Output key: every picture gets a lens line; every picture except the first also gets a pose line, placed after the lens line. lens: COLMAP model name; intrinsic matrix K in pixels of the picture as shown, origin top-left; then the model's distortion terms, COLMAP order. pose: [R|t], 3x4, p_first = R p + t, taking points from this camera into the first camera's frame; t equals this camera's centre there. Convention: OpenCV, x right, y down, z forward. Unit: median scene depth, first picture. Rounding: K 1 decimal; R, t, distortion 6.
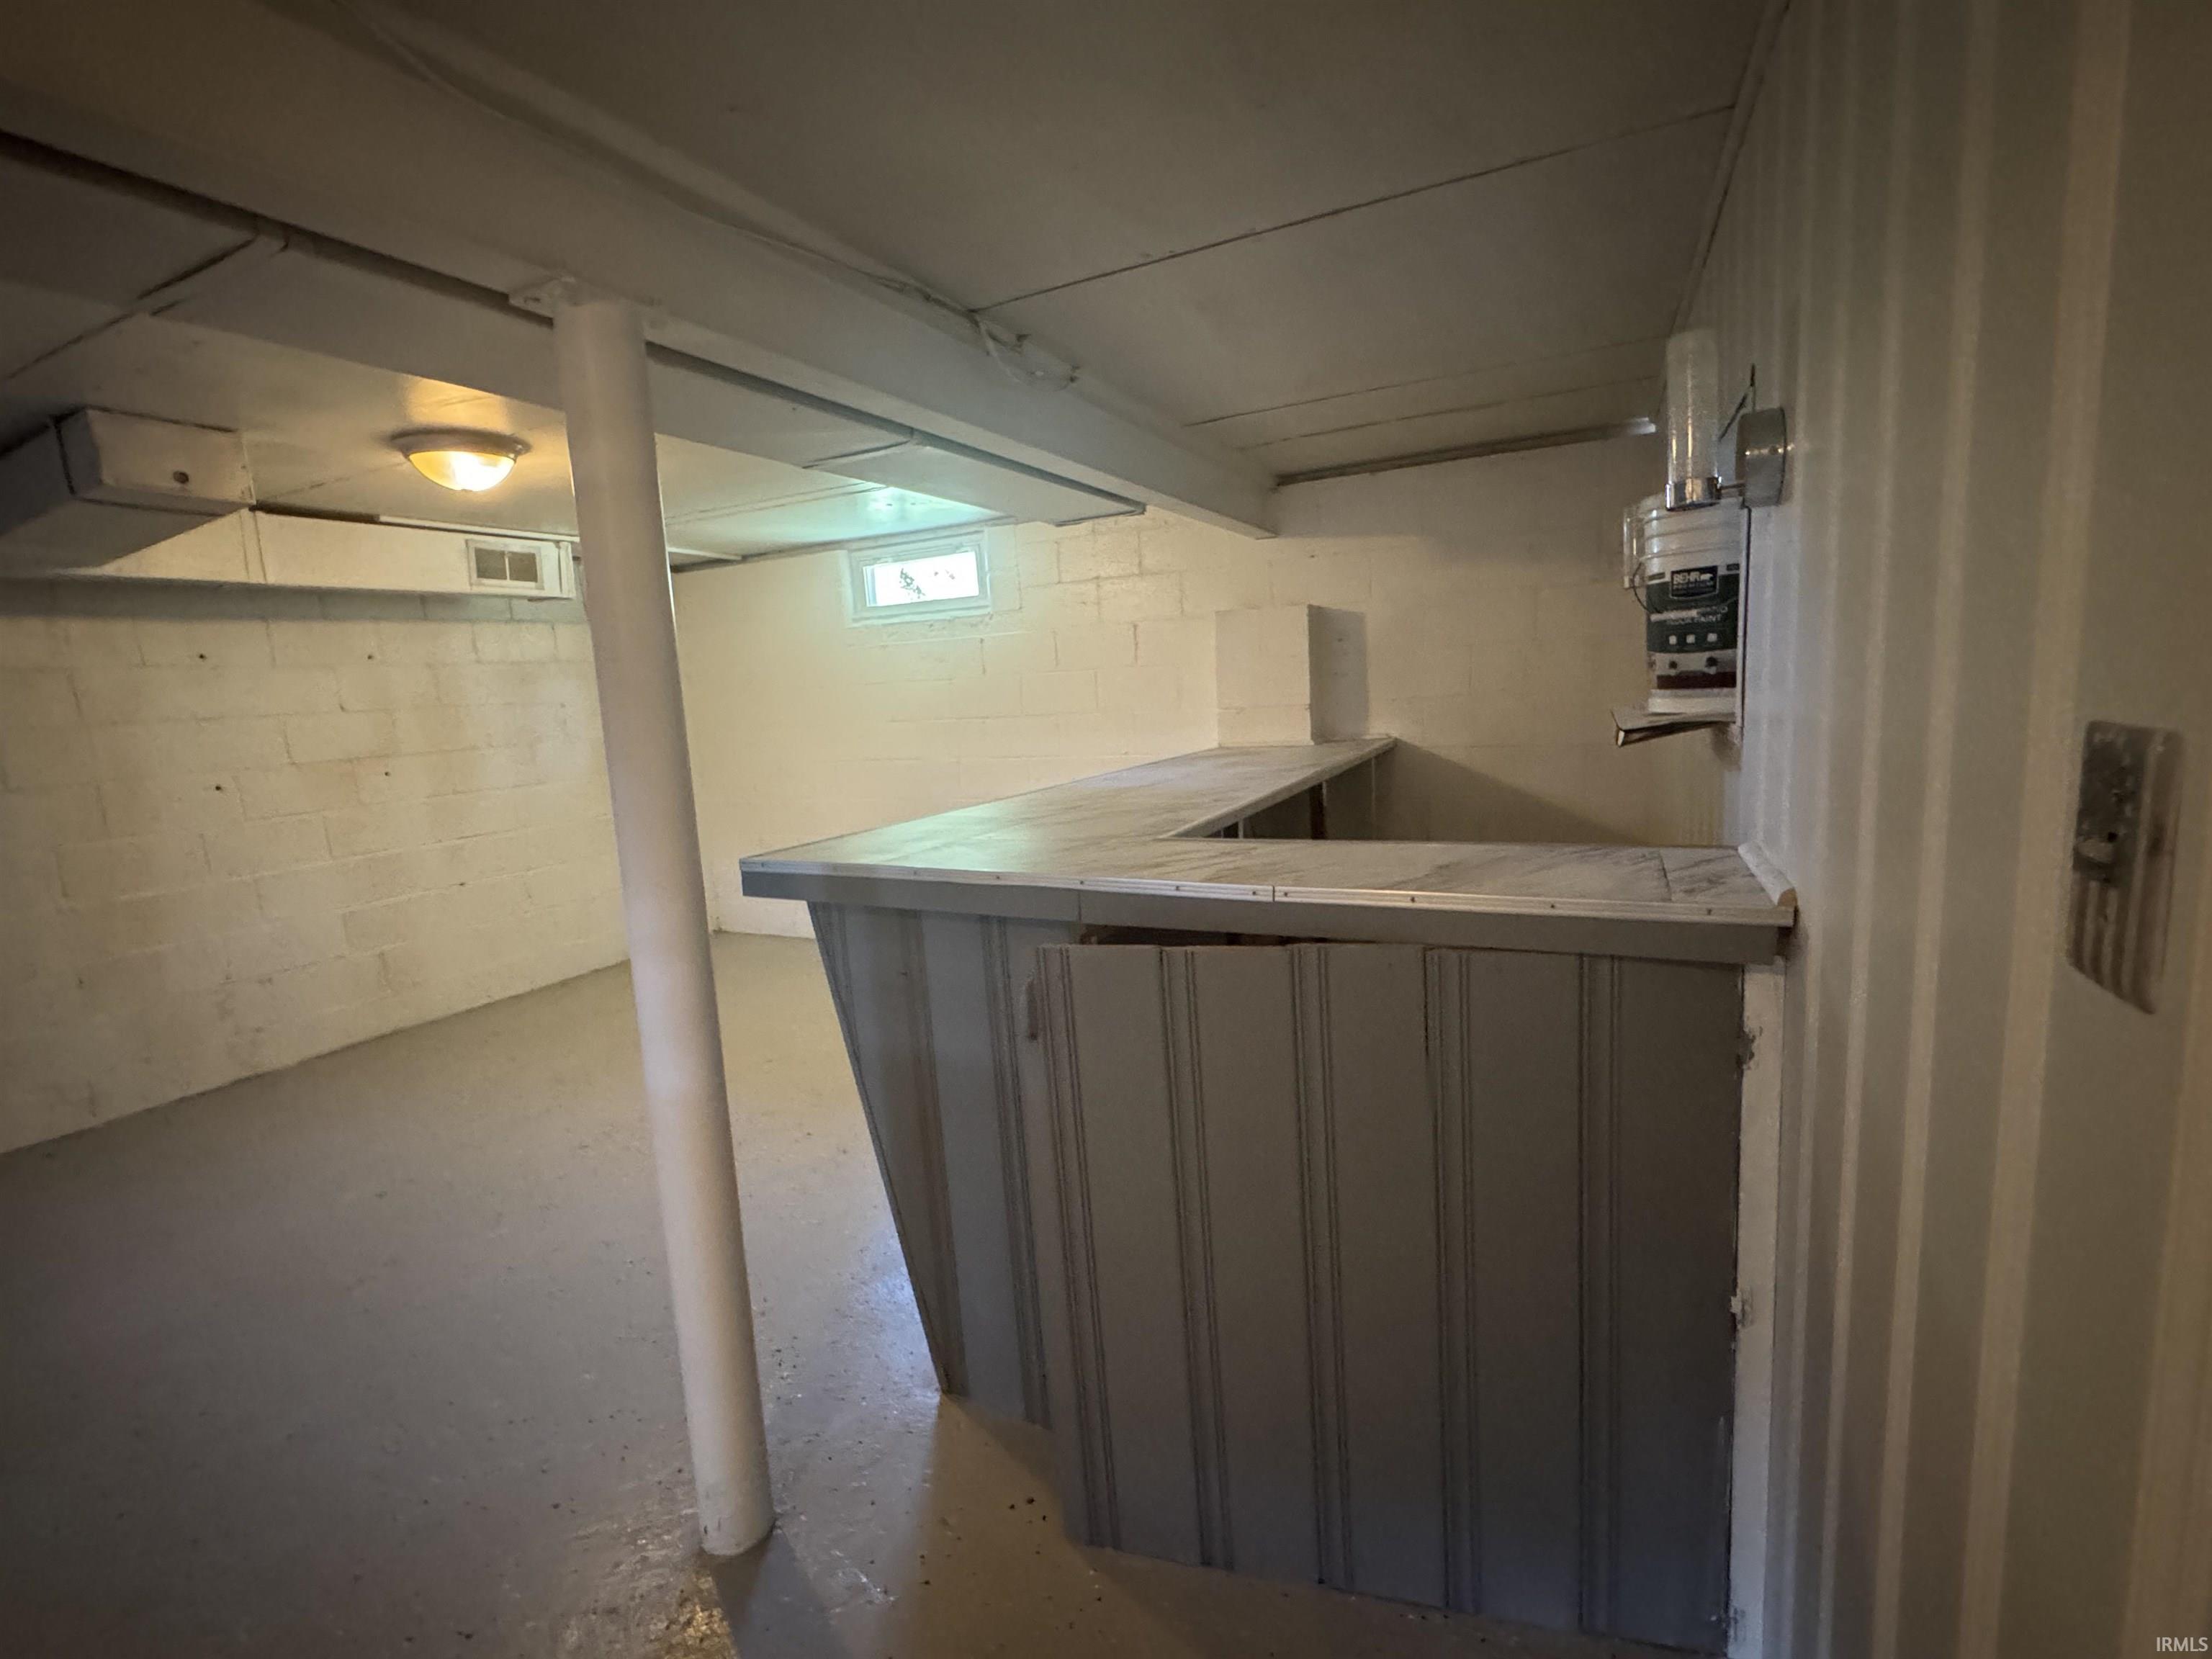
lens RADIAL K [[995.4, 0, 1096.8], [0, 995.4, 830.3], [0, 0, 1]] dist [-0.007832, 0.001979]
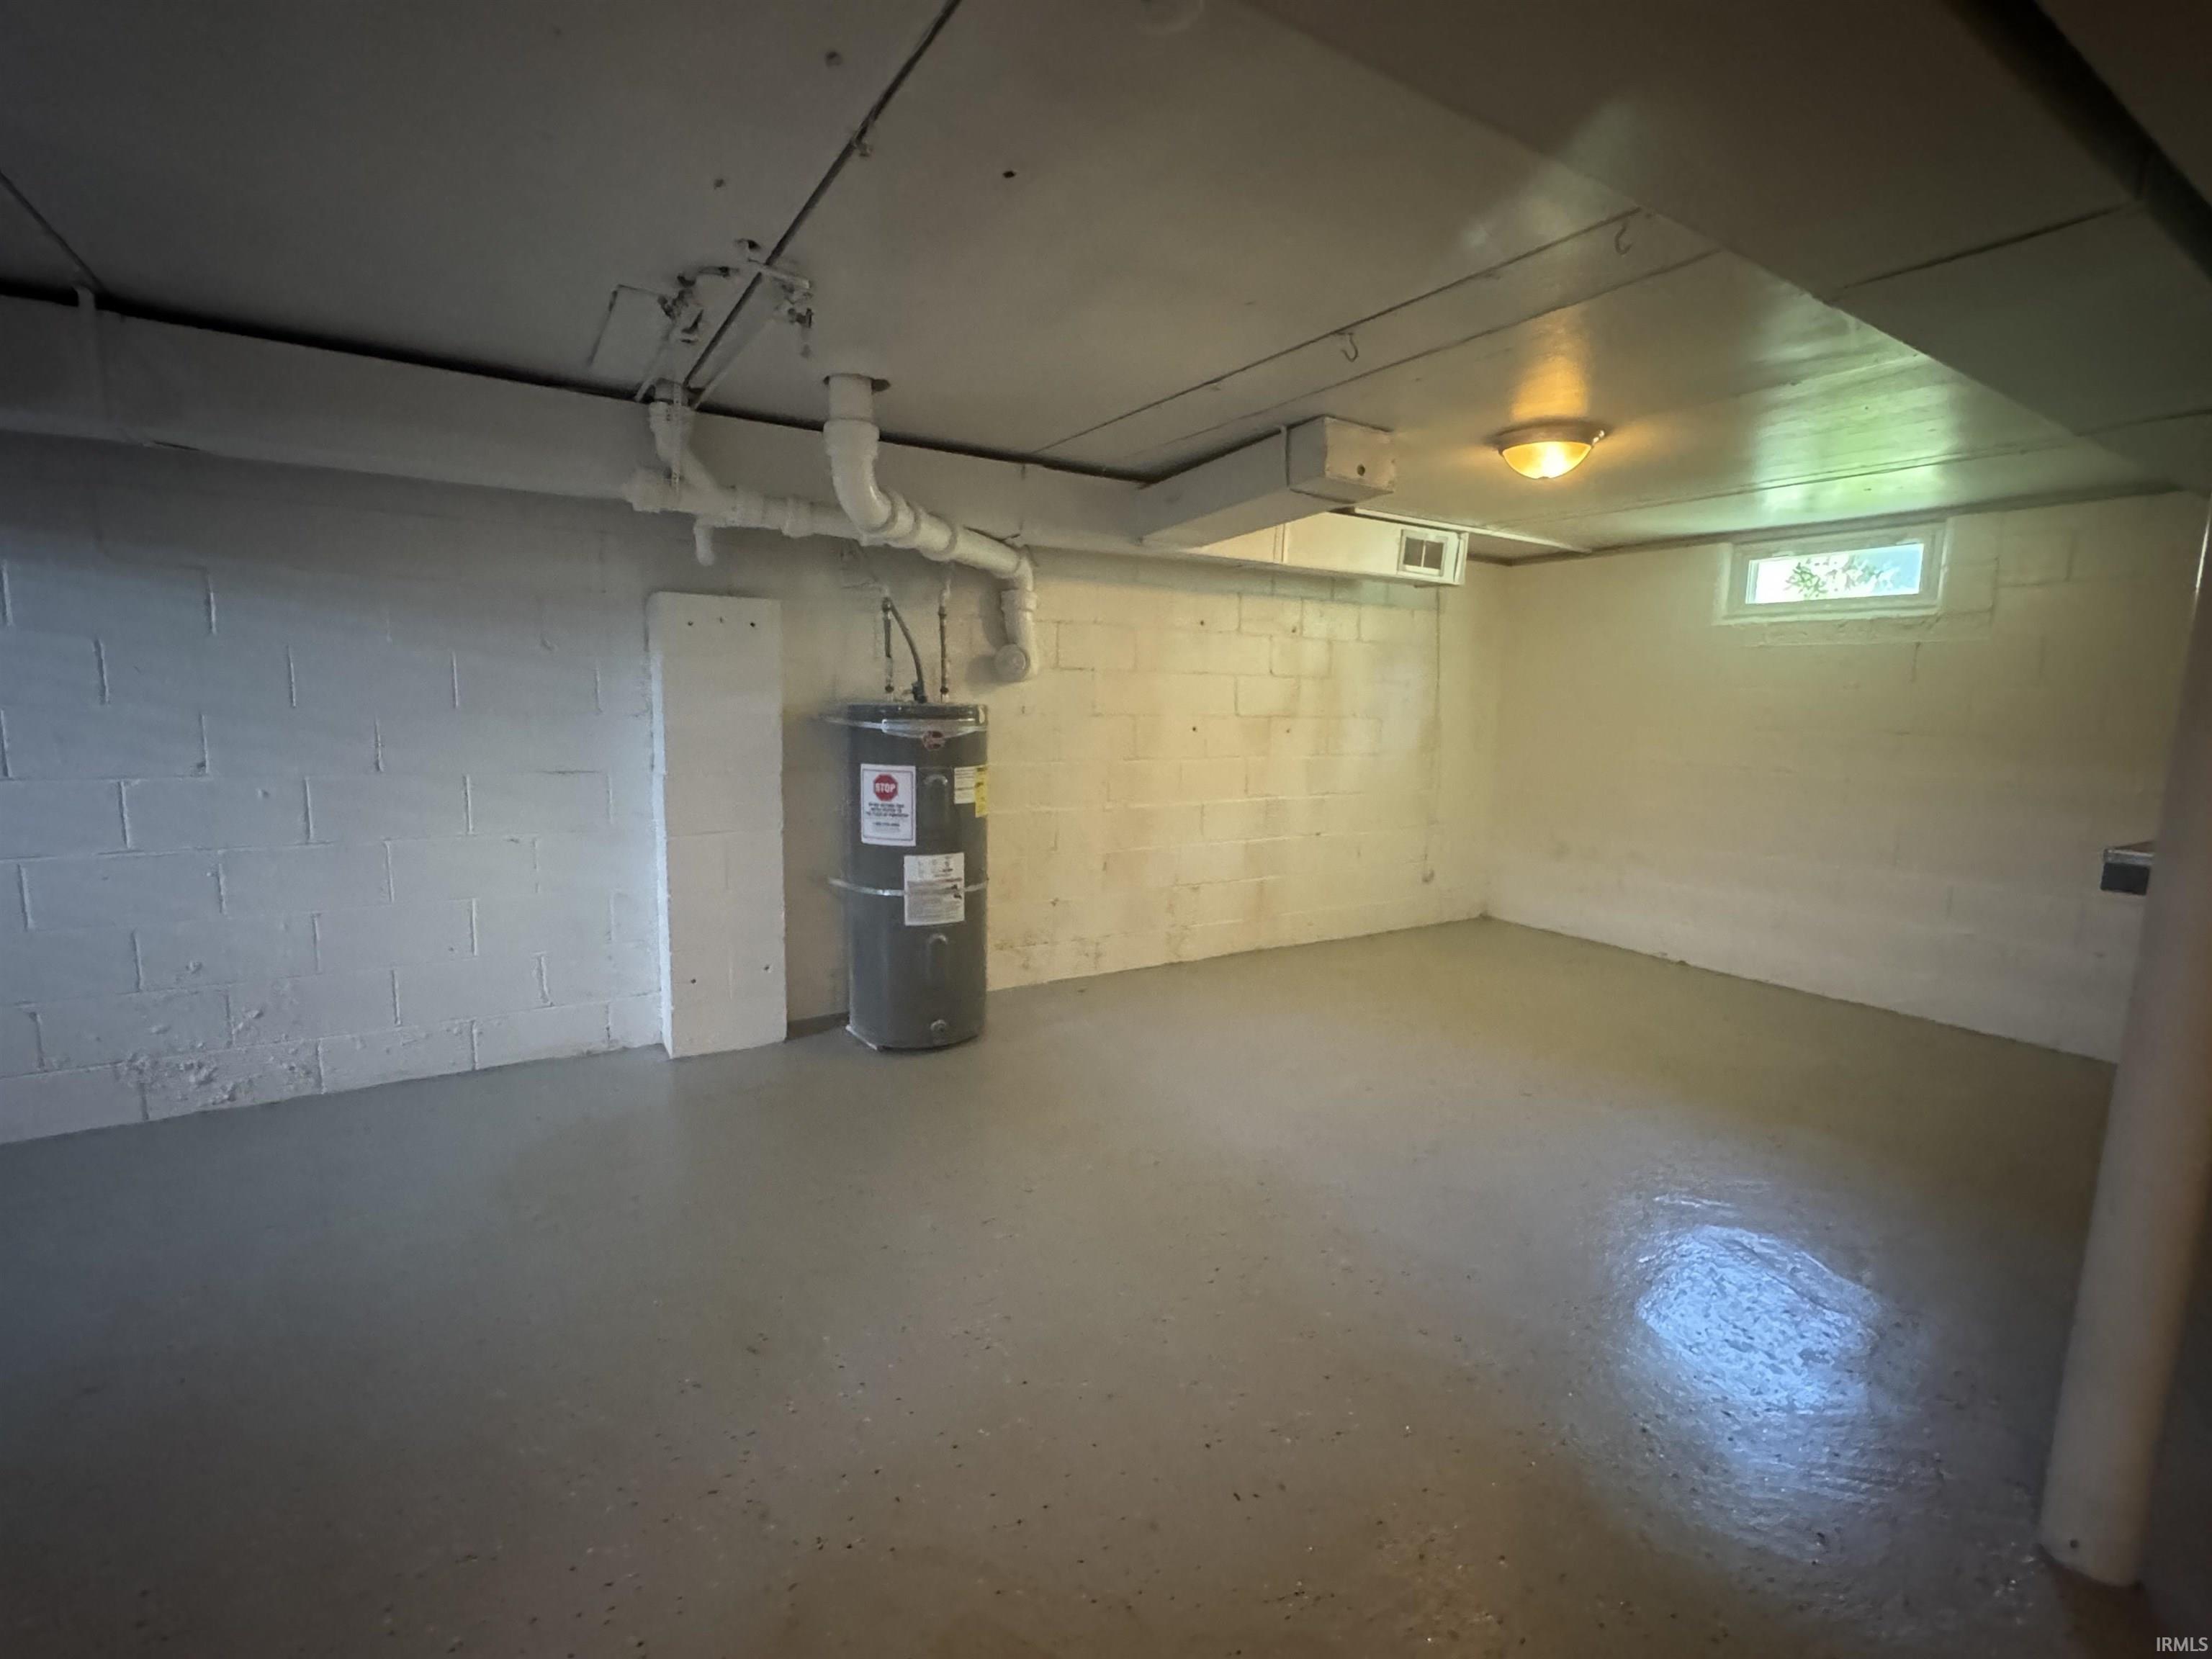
lens RADIAL K [[995.4, 0, 1106.3], [0, 995.4, 832.7], [0, 0, 1]] dist [-0.007832, 0.001979]
pose [[0.858901, 0.143500, -0.491627, -0.302080], [-0.144975, 0.988804, 0.035341, 0.049763], [0.491194, 0.040919, 0.870088, -0.114682]]
